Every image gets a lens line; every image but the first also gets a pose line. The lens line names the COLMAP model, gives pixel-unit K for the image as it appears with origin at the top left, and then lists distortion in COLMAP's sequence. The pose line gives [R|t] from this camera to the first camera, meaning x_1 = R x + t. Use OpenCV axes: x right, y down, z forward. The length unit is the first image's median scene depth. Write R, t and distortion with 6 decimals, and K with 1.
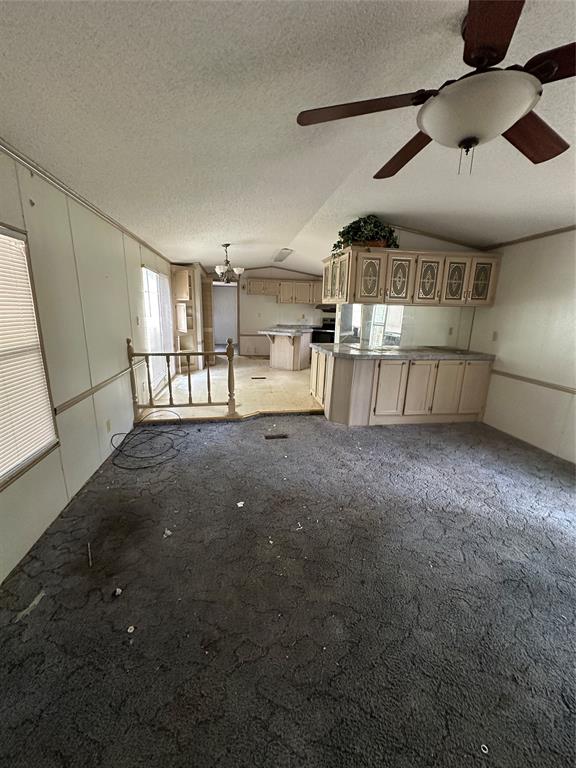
lens RADIAL K [[306.5, 0, 285.3], [0, 306.5, 383.9], [0, 0, 1]] dist [-0.006121, 0.001411]
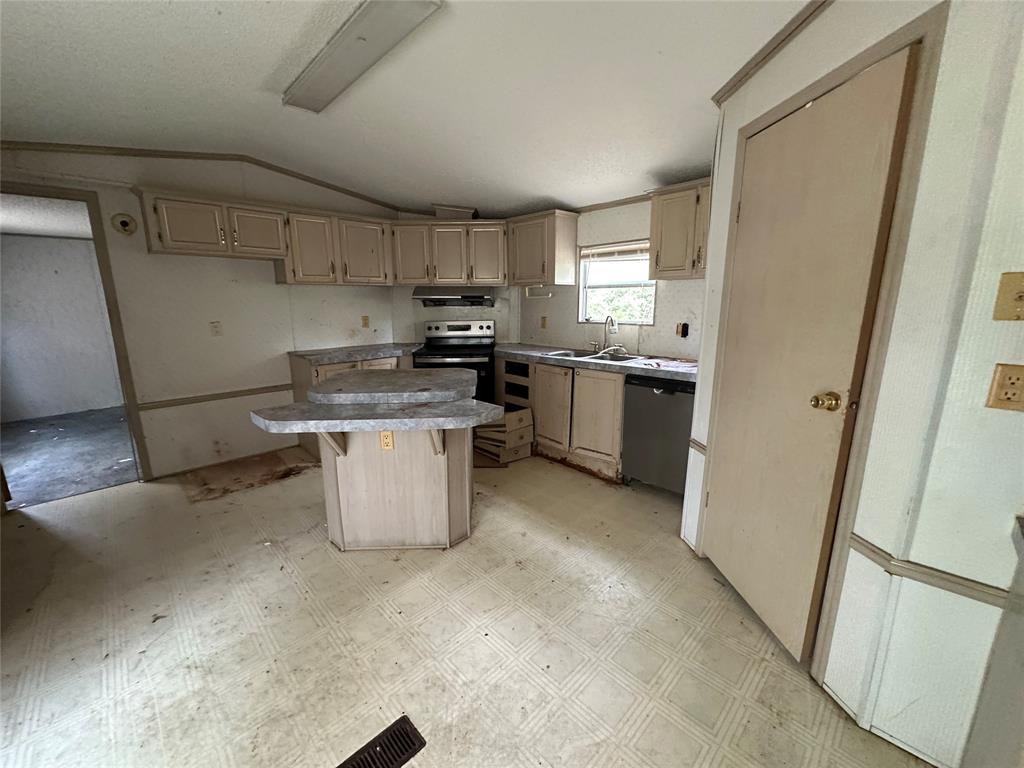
lens RADIAL K [[408.6, 0, 516.7], [0, 408.6, 385.9], [0, 0, 1]] dist [-0.006121, 0.001411]
pose [[0.815187, -0.139242, 0.562212, -0.078944], [0.156604, 0.987506, 0.017504, -0.132472], [-0.557625, 0.073775, 0.826808, 0.538470]]
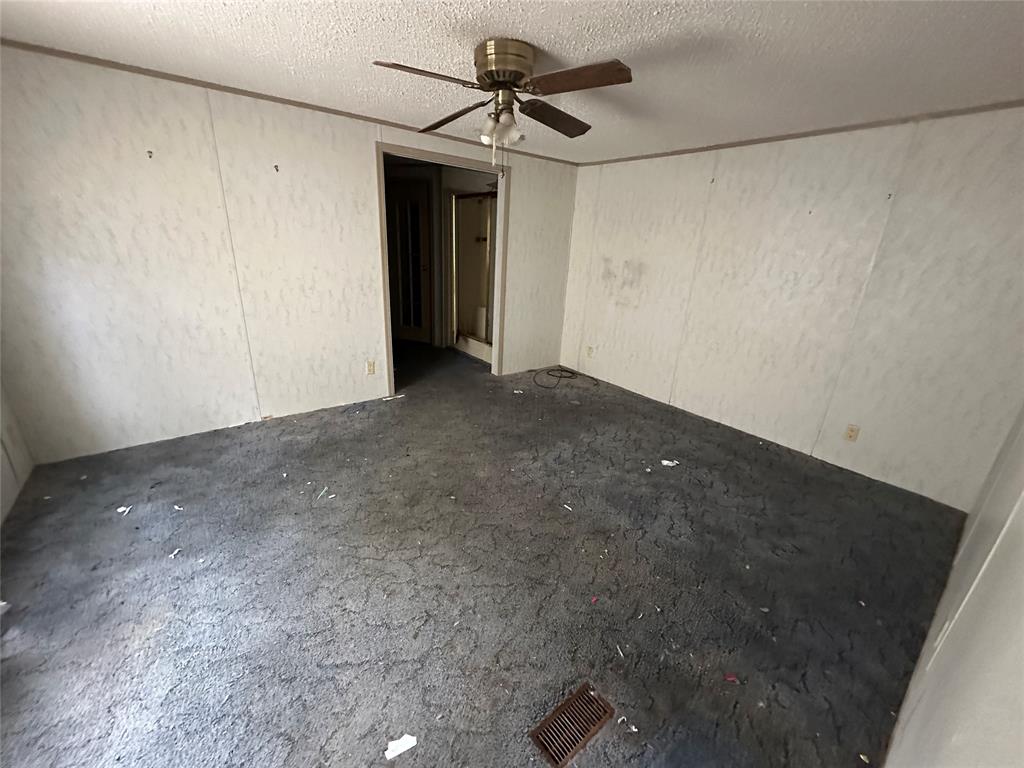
lens RADIAL K [[408.6, 0, 510.3], [0, 408.6, 384.1], [0, 0, 1]] dist [-0.006121, 0.001411]
pose [[0.879142, -0.137411, 0.456320, -0.154568], [0.083747, 0.987174, 0.135919, -0.207411], [-0.469144, -0.081276, 0.879374, 0.833497]]
